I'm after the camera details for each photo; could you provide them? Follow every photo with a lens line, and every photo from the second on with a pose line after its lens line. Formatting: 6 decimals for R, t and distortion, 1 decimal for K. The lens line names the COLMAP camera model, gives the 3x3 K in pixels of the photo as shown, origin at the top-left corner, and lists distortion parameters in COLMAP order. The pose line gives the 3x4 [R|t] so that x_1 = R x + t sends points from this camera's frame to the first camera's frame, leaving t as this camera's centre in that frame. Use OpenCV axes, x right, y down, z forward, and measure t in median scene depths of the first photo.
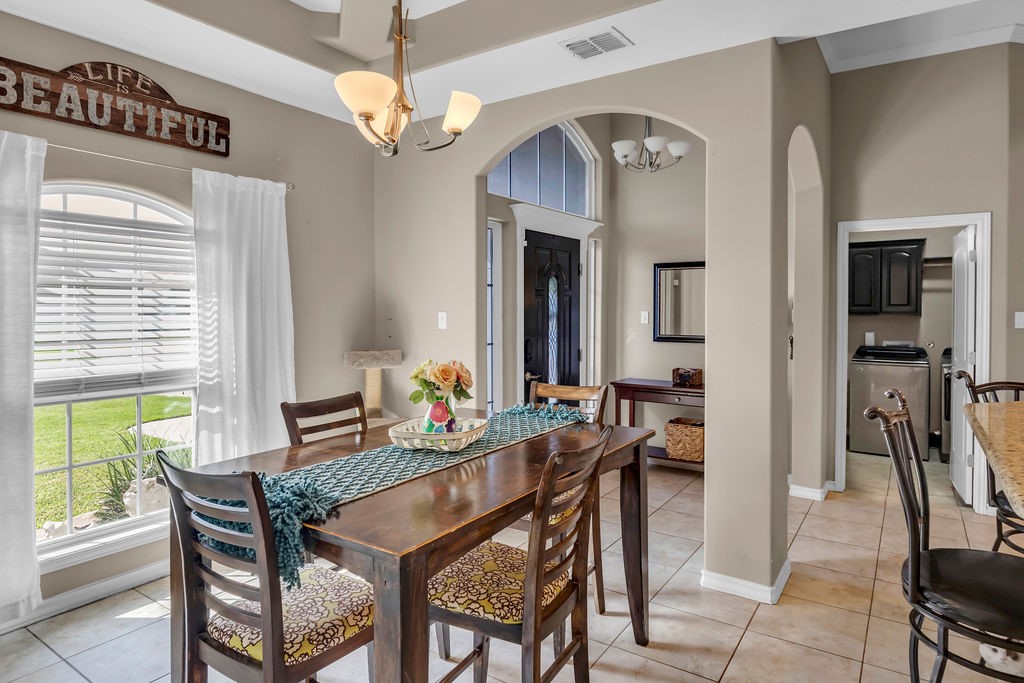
lens RADIAL K [[593.1, 0, 522.9], [0, 593.1, 313.8], [0, 0, 1]] dist [-0.002863, -0.002911]
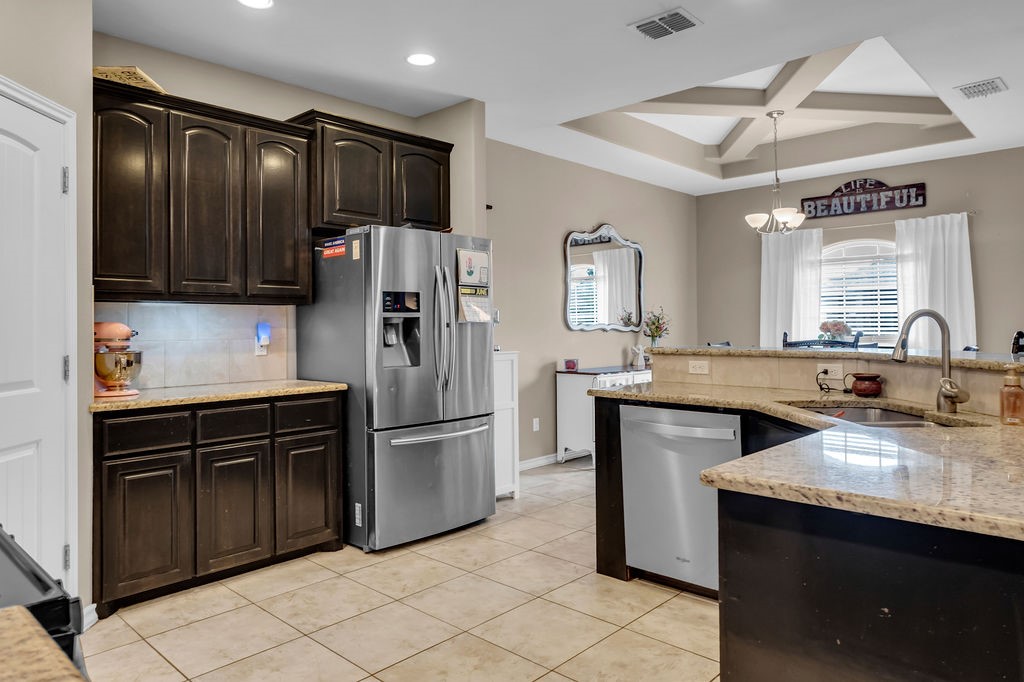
lens RADIAL K [[661.1, 0, 504.7], [0, 661.1, 319.4], [0, 0, 1]] dist [0.001407, 0.003032]
pose [[-0.185333, -0.004616, -0.982665, 1.703039], [-0.002614, 0.999988, -0.004204, 0.062615], [0.982672, 0.001790, -0.185343, 0.240699]]
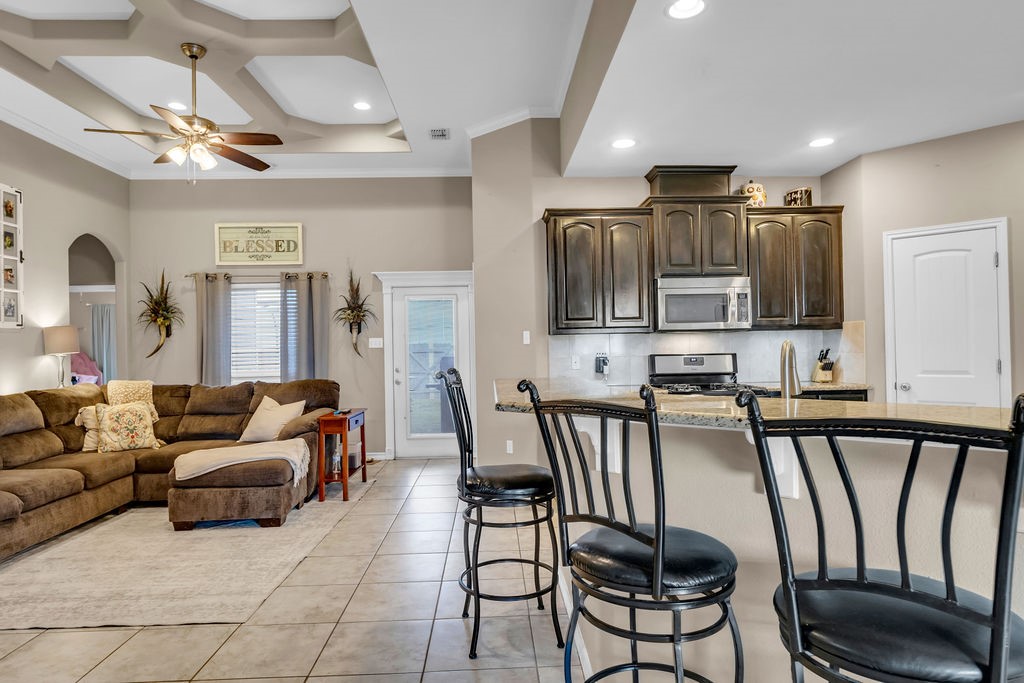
lens RADIAL K [[593.1, 0, 511.4], [0, 593.1, 342.1], [0, 0, 1]] dist [-0.002863, -0.002911]
pose [[-0.580353, 0.023022, 0.814039, 0.498548], [0.030903, 0.999503, -0.006236, 0.042644], [-0.813778, 0.021537, -0.580776, 1.220302]]
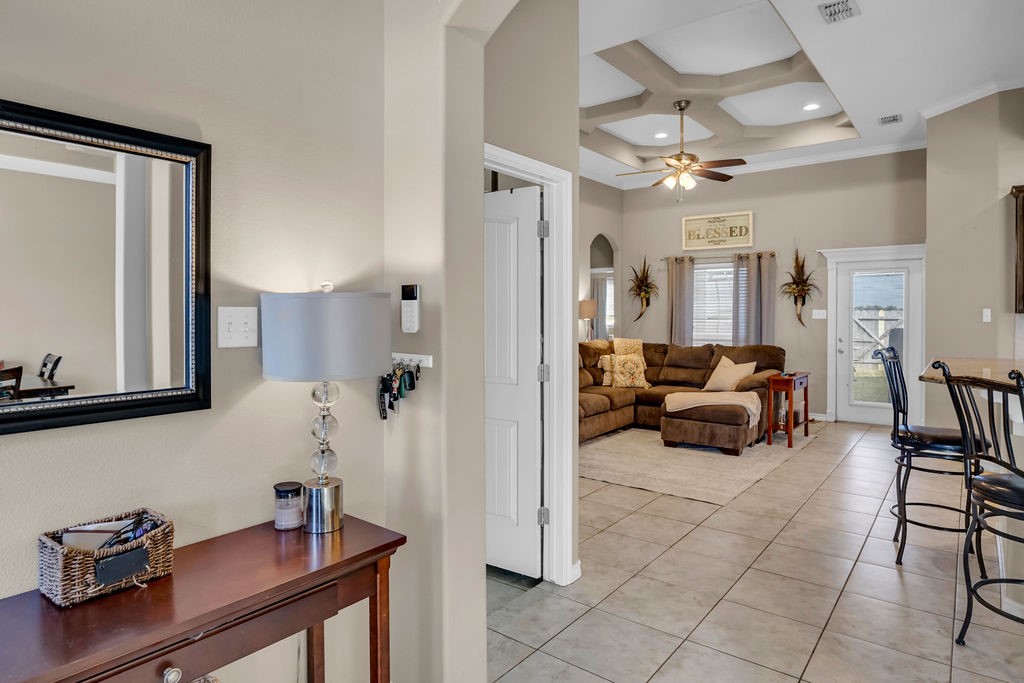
lens RADIAL K [[593.1, 0, 513.6], [0, 593.1, 317.8], [0, 0, 1]] dist [-0.002863, -0.002911]
pose [[0.074971, -0.006436, 0.997165, 0.059971], [0.011831, 0.999915, 0.005564, 0.001291], [-0.997116, 0.011380, 0.075040, 1.423237]]
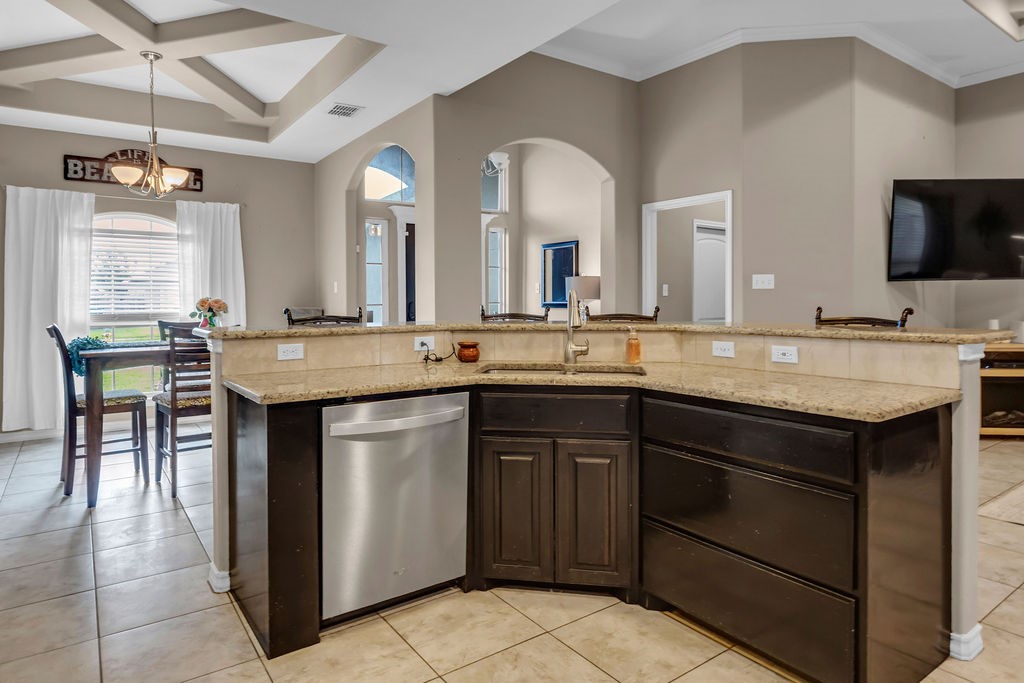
lens RADIAL K [[593.1, 0, 500.6], [0, 593.1, 305.6], [0, 0, 1]] dist [-0.002863, -0.002911]
pose [[0.931486, 0.002078, -0.363772, 1.082055], [-0.001330, 0.999996, 0.002307, 0.072452], [0.363775, -0.001666, 0.931485, -0.336394]]
